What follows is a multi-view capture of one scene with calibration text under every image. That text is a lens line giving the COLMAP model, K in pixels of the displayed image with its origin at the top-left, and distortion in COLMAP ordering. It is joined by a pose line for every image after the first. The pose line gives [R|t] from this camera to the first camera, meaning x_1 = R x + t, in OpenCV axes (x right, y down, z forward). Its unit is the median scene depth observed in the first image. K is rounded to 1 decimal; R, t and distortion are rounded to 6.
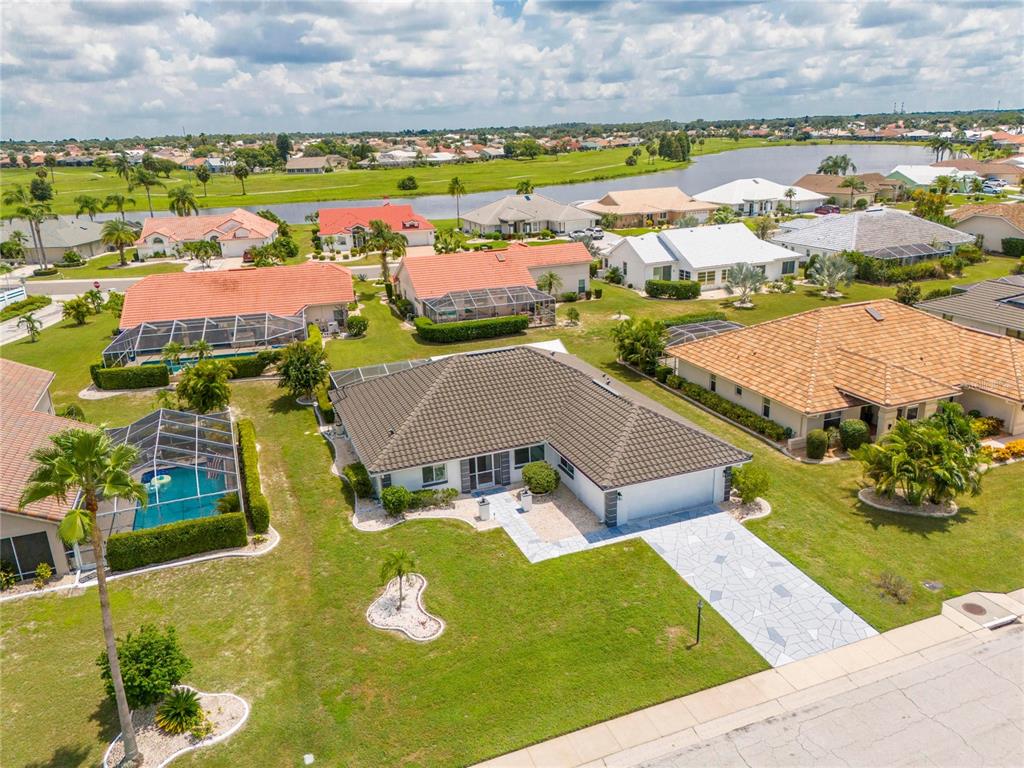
lens RADIAL K [[754.2, 0, 514.2], [0, 754.2, 390.3], [0, 0, 1]] dist [0.061222, -0.050731]
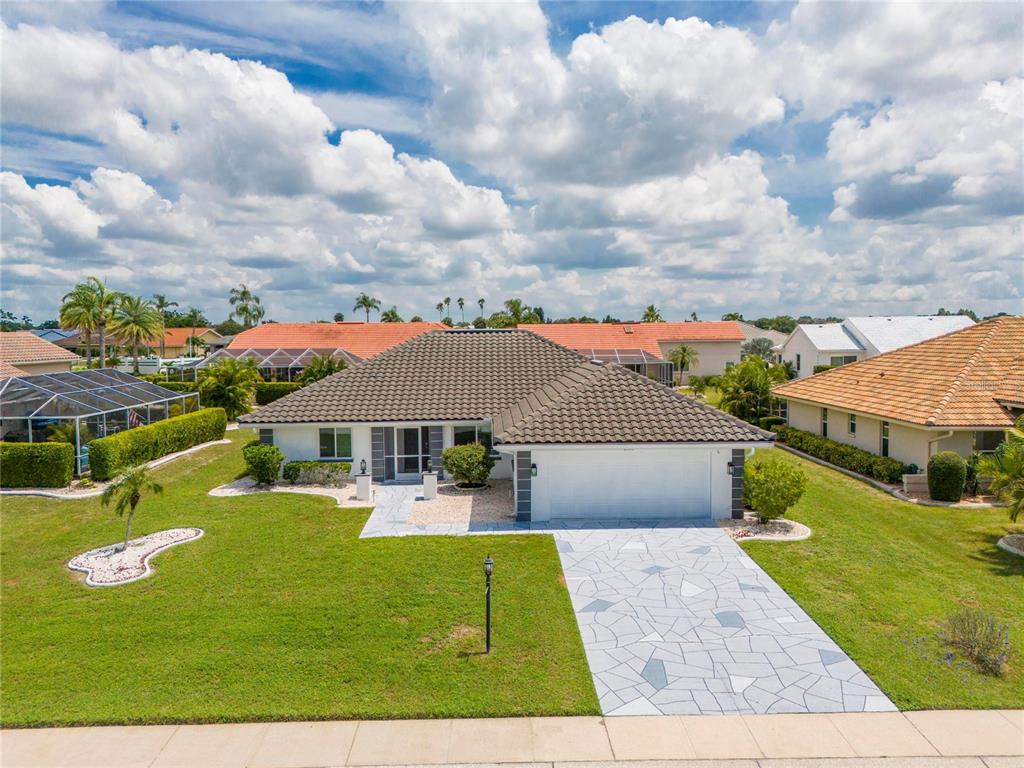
lens RADIAL K [[754.2, 0, 514.2], [0, 754.2, 390.3], [0, 0, 1]] dist [0.061222, -0.050731]
pose [[0.939484, 0.050215, -0.338893, 0.221949], [-0.131804, 0.966040, -0.222249, 0.144680], [0.316224, 0.253467, 0.914198, 0.263501]]
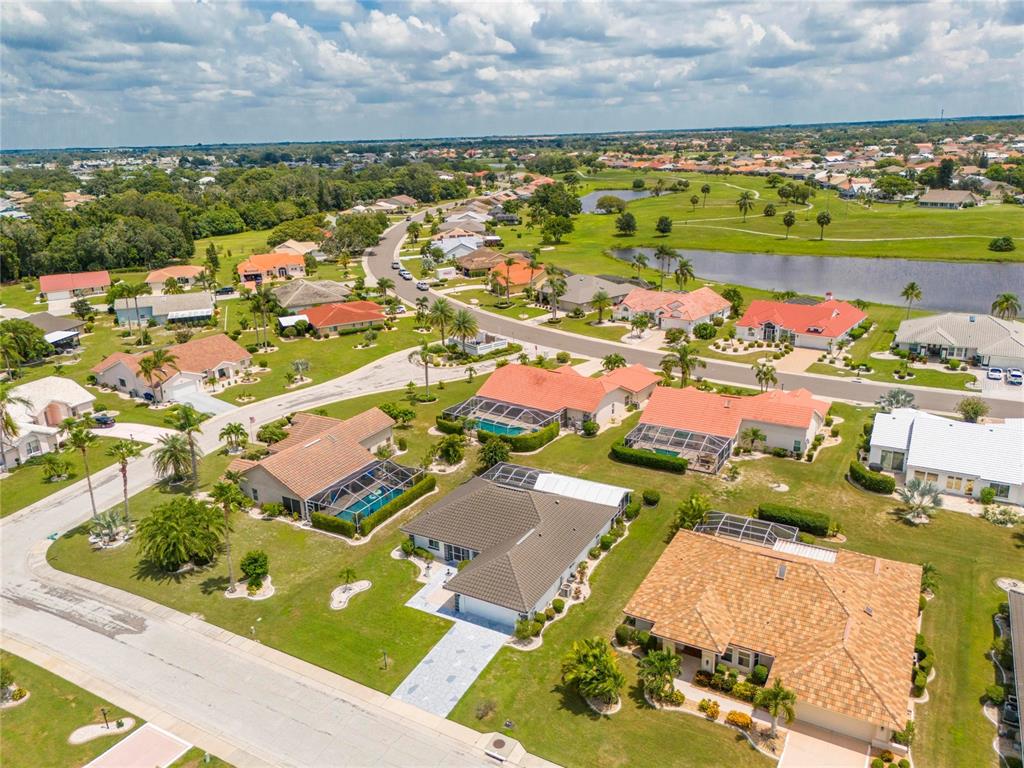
lens RADIAL K [[754.2, 0, 514.2], [0, 754.2, 390.3], [0, 0, 1]] dist [0.061222, -0.050731]
pose [[0.630634, 0.258820, -0.731651, 0.940206], [-0.239479, 0.961643, 0.133764, -0.401609], [0.738207, 0.090858, 0.668427, -0.103994]]
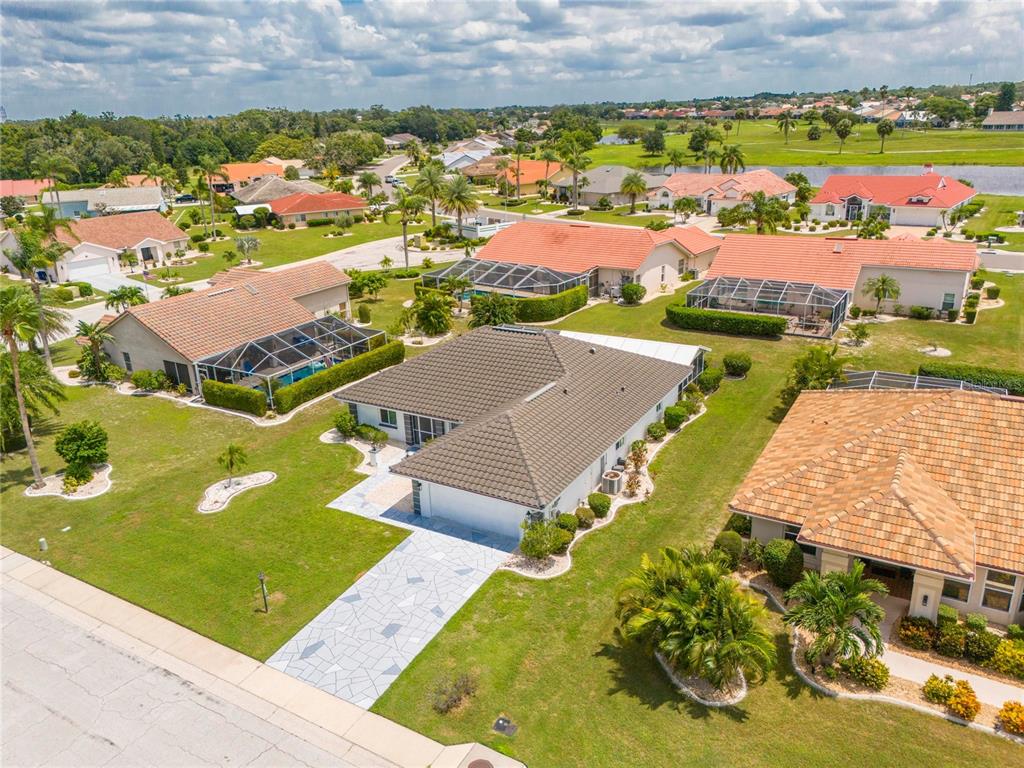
lens RADIAL K [[754.2, 0, 514.2], [0, 754.2, 390.3], [0, 0, 1]] dist [0.061222, -0.050731]
pose [[0.617484, 0.282101, -0.734256, 0.604244], [-0.239116, 0.956619, 0.166444, -0.117472], [0.749357, 0.072796, 0.658152, 0.284065]]
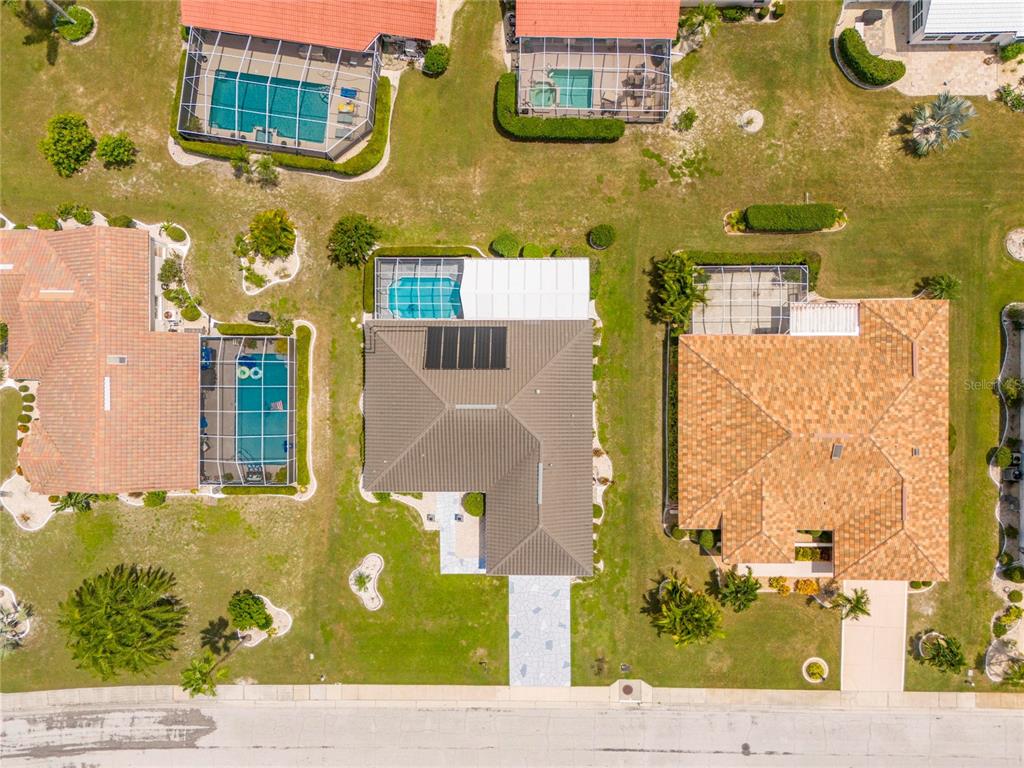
lens RADIAL K [[754.2, 0, 514.2], [0, 754.2, 390.3], [0, 0, 1]] dist [0.061222, -0.050731]
pose [[0.929123, 0.369463, 0.015077, -0.001902], [-0.130446, 0.289346, 0.948295, -1.028681], [0.345997, -0.883049, 0.317033, 0.542008]]
